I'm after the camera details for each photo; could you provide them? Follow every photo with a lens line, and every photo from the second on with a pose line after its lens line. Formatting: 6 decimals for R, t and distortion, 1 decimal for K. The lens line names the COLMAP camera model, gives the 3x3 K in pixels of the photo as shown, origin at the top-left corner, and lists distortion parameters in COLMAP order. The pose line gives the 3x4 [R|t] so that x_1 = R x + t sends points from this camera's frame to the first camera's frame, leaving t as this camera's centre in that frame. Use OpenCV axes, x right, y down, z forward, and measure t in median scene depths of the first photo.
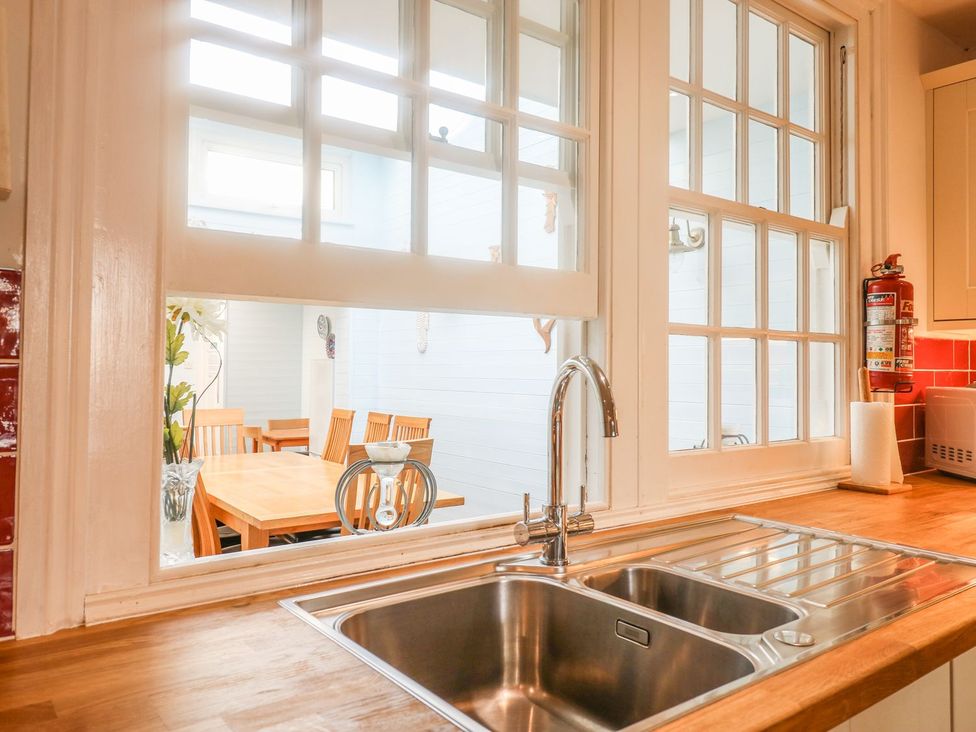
lens RADIAL K [[747.8, 0, 488.5], [0, 747.8, 345.4], [0, 0, 1]] dist [-0.002730, -0.003818]
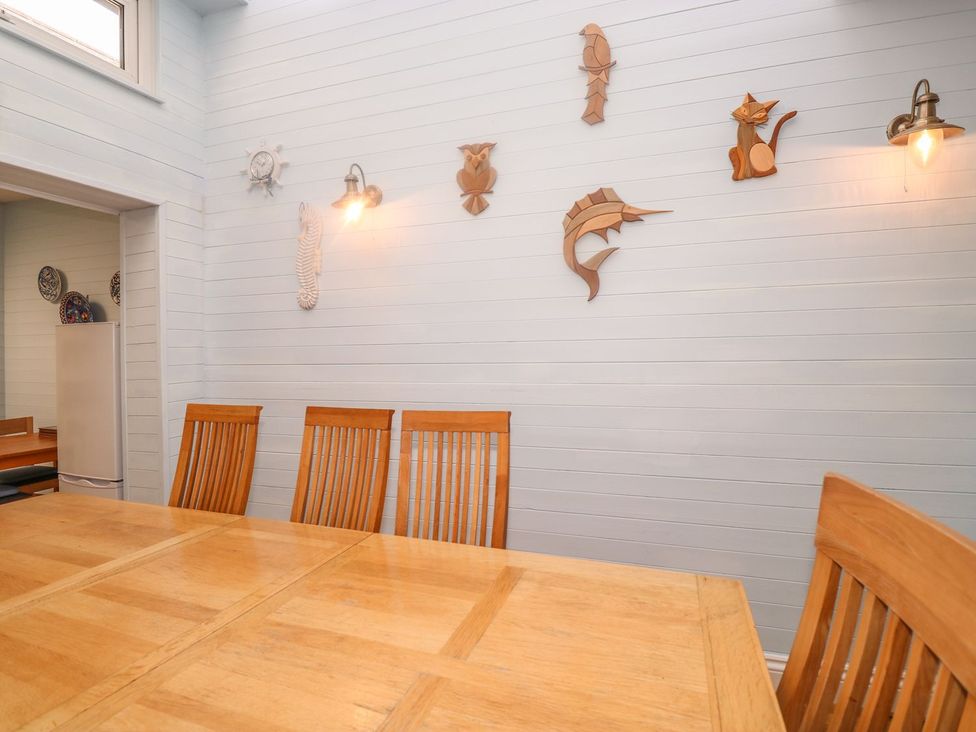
lens RADIAL K [[519.8, 0, 507.4], [0, 519.8, 352.0], [0, 0, 1]] dist [0.000617, -0.010670]
pose [[0.824081, -0.019566, 0.566134, -0.207282], [0.001472, 0.999474, 0.032399, 0.033362], [-0.566470, -0.025866, 0.823676, 0.522365]]
